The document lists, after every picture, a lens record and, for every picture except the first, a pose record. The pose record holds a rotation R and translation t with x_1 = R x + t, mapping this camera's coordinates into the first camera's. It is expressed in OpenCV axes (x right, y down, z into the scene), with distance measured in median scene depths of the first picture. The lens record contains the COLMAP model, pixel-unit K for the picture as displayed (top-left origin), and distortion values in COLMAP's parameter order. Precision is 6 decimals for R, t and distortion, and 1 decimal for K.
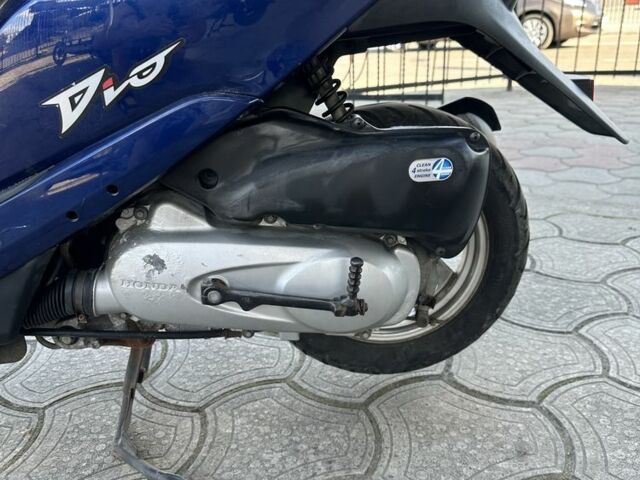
lens RADIAL K [[1193.0, 0, 320.0], [0, 1193.0, 240.0], [0, 0, 1]] dist [0.142172, -0.359869]
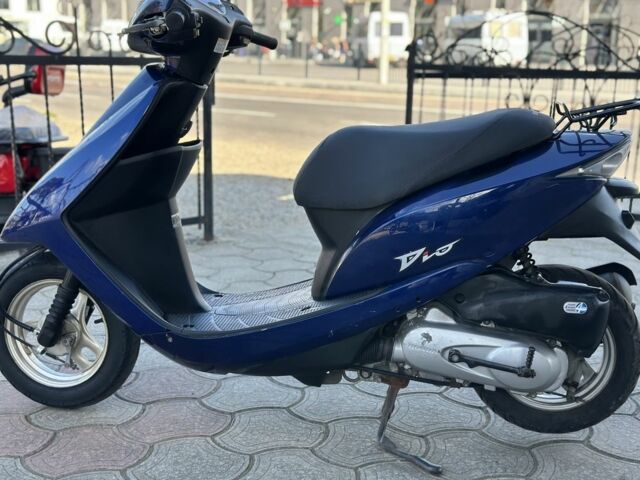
lens RADIAL K [[963.3, 0, 320.0], [0, 963.3, 240.0], [0, 0, 1]] dist [0.311168, -0.915666]
pose [[0.976005, 0.101300, -0.192749, -0.016162], [-0.120019, 0.988861, -0.088027, 0.021401], [0.181685, 0.109048, 0.977292, -0.597480]]
